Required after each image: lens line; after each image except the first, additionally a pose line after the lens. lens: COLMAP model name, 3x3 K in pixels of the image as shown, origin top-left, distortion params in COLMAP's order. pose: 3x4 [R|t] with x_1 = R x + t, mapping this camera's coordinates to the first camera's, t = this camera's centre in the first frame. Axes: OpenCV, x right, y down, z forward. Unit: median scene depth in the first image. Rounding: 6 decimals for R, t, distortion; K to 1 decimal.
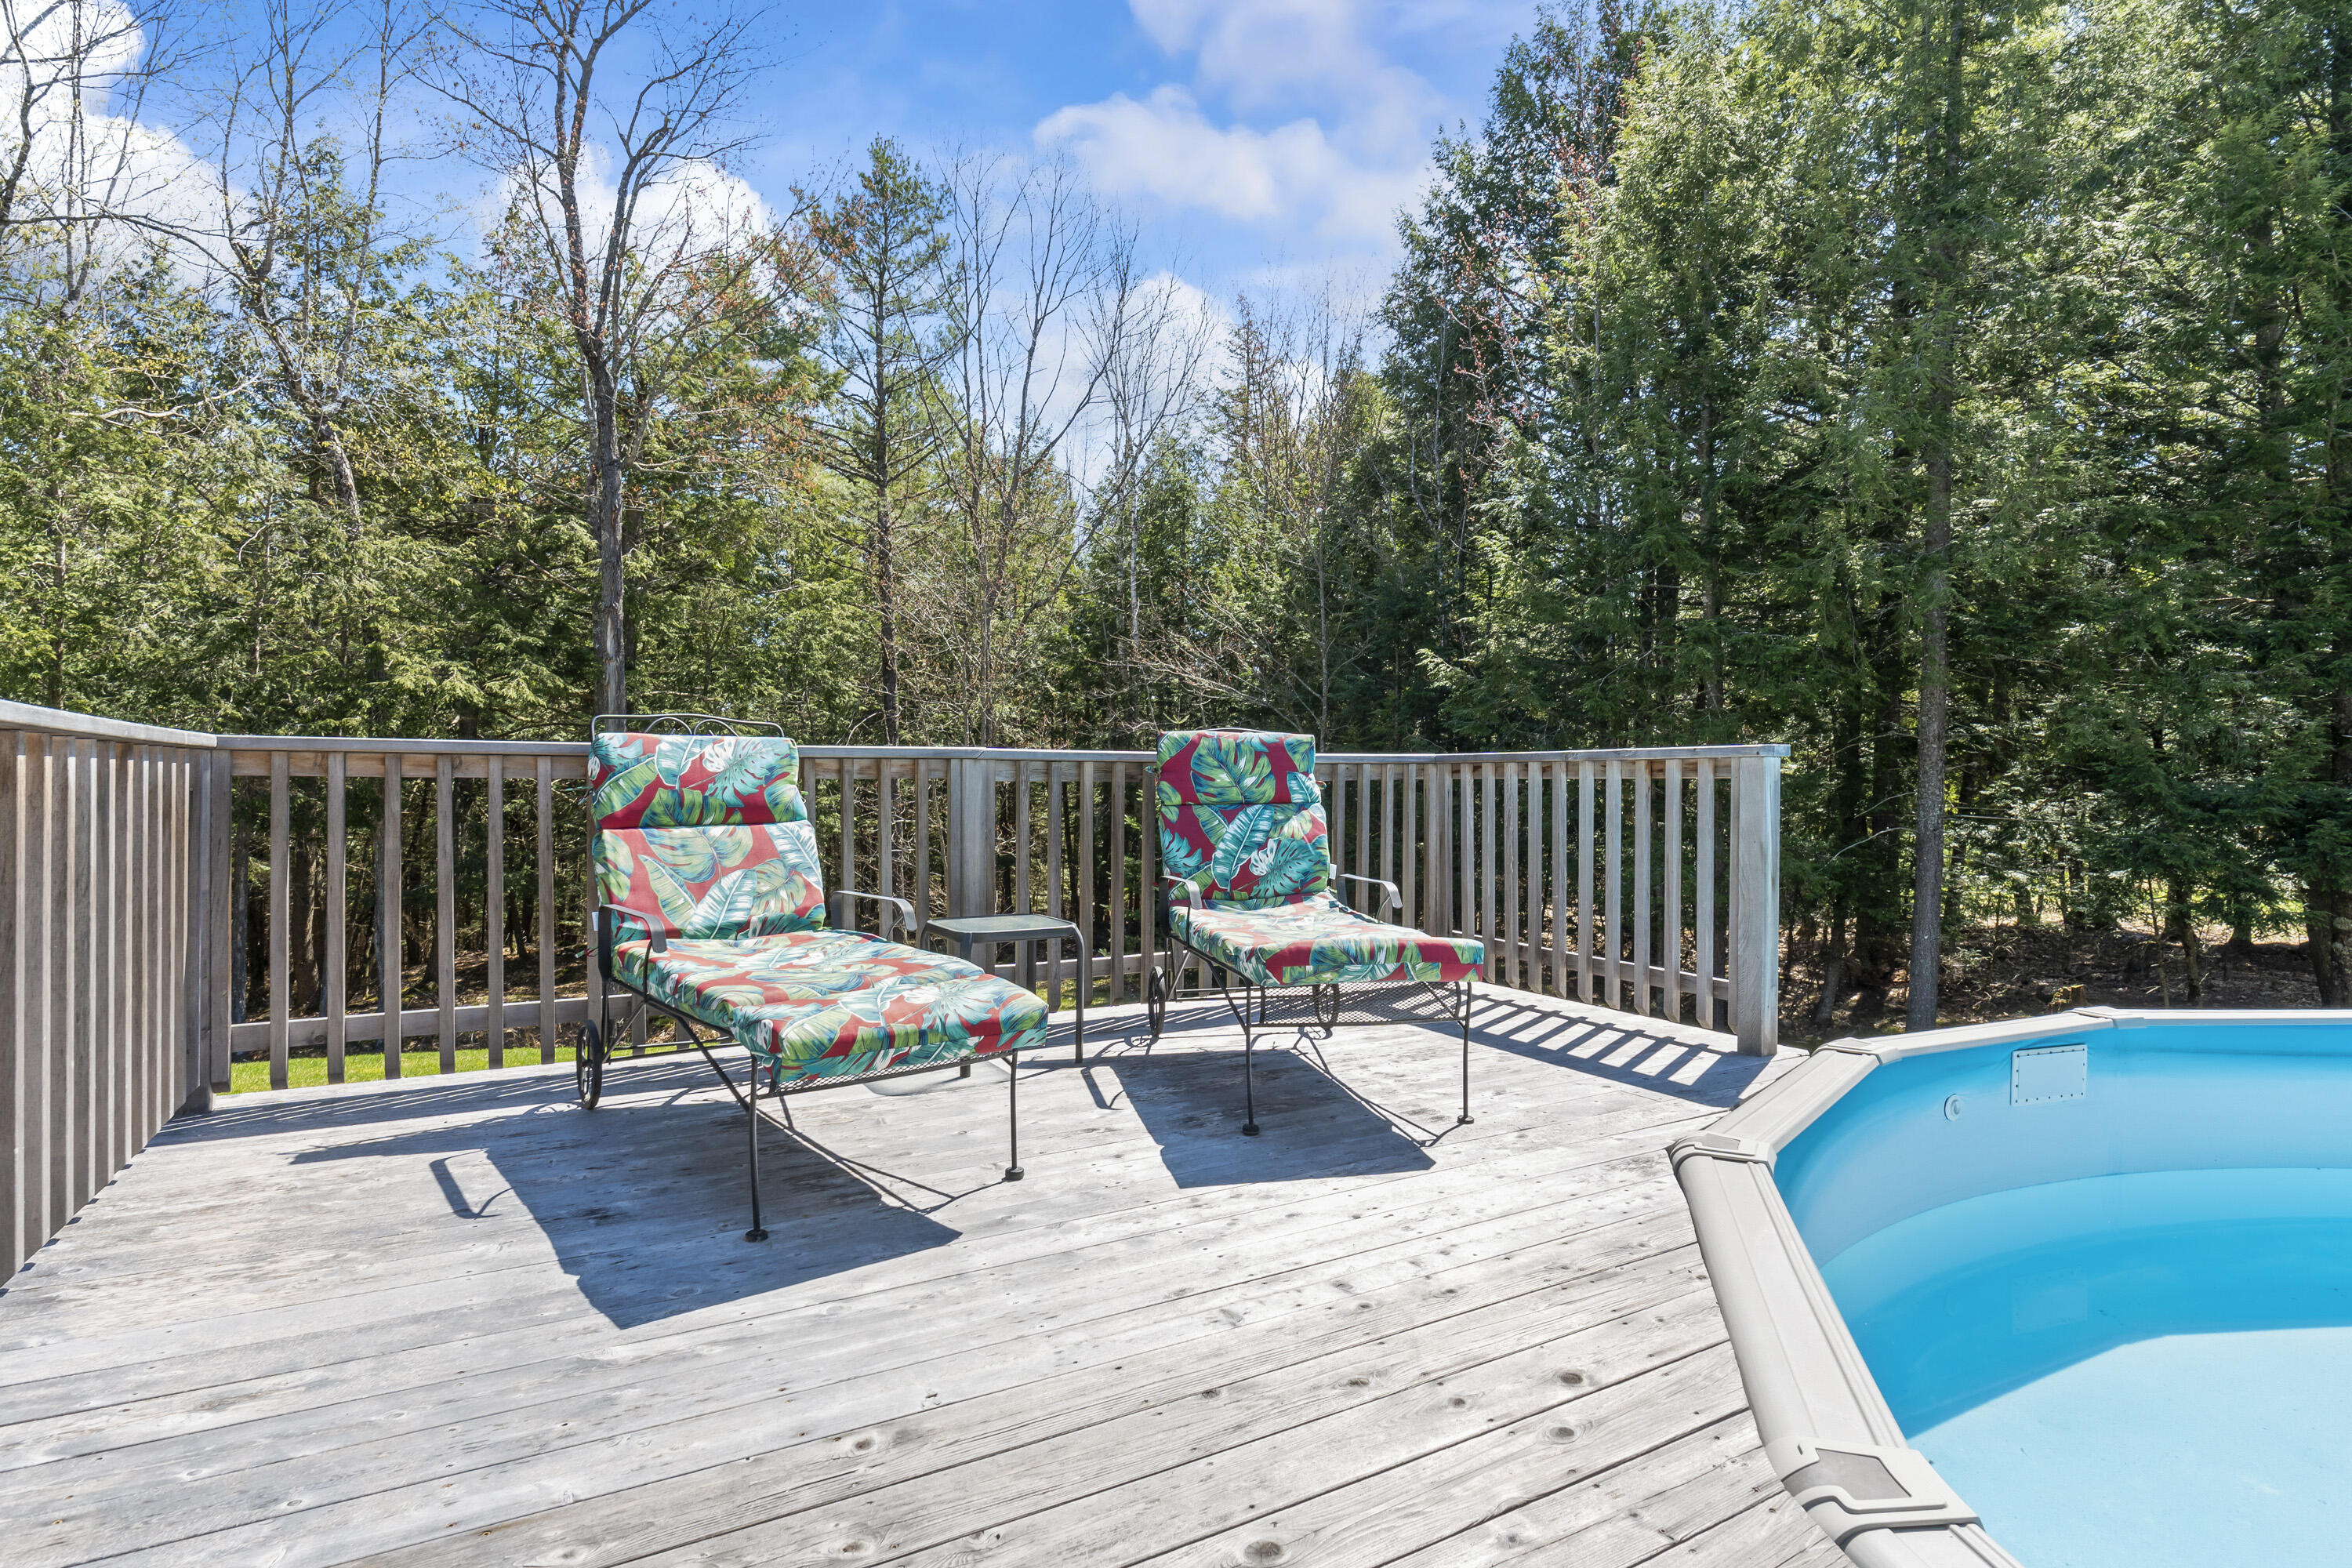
lens RADIAL K [[1171.3, 0, 1167.8], [0, 1171.3, 775.3], [0, 0, 1]] dist [-0.002875, 0.001472]
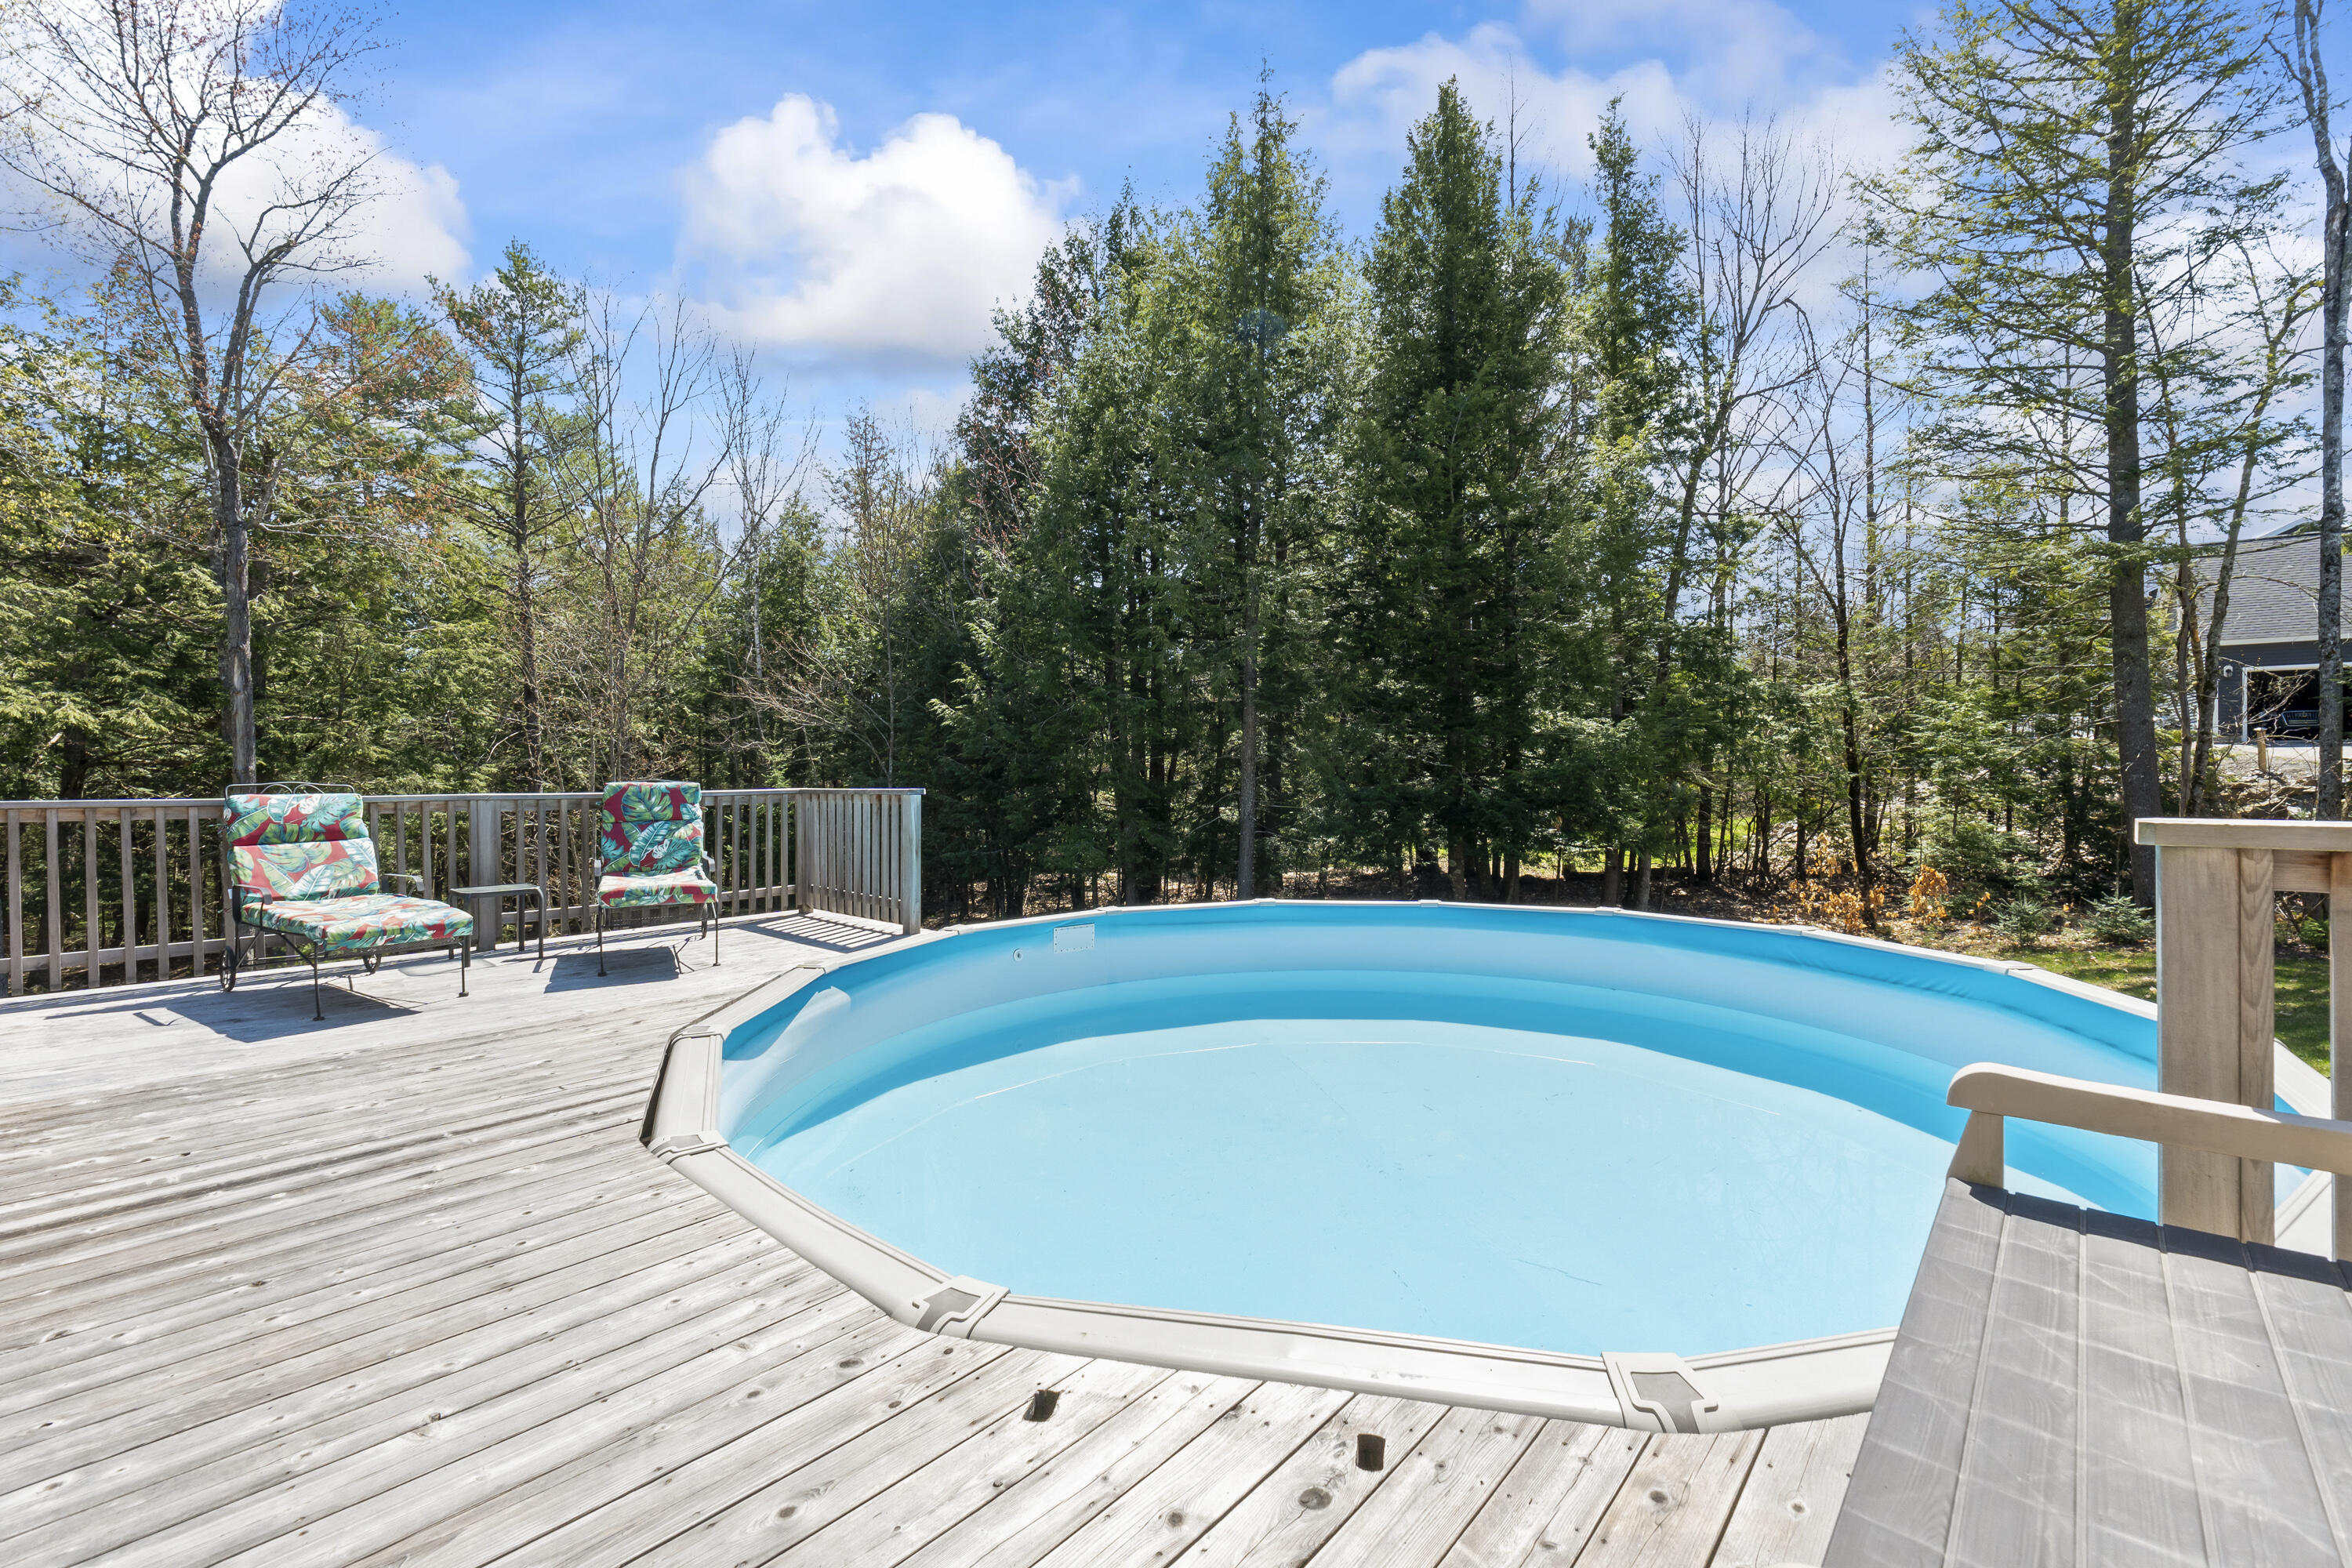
lens RADIAL K [[983.3, 0, 1174.4], [0, 983.3, 782.1], [0, 0, 1]] dist [-0.004557, -0.000523]
pose [[0.949944, -0.010676, 0.312238, 0.109842], [0.007306, 0.999902, 0.011960, -0.015271], [-0.312335, -0.009081, 0.949929, -0.228877]]
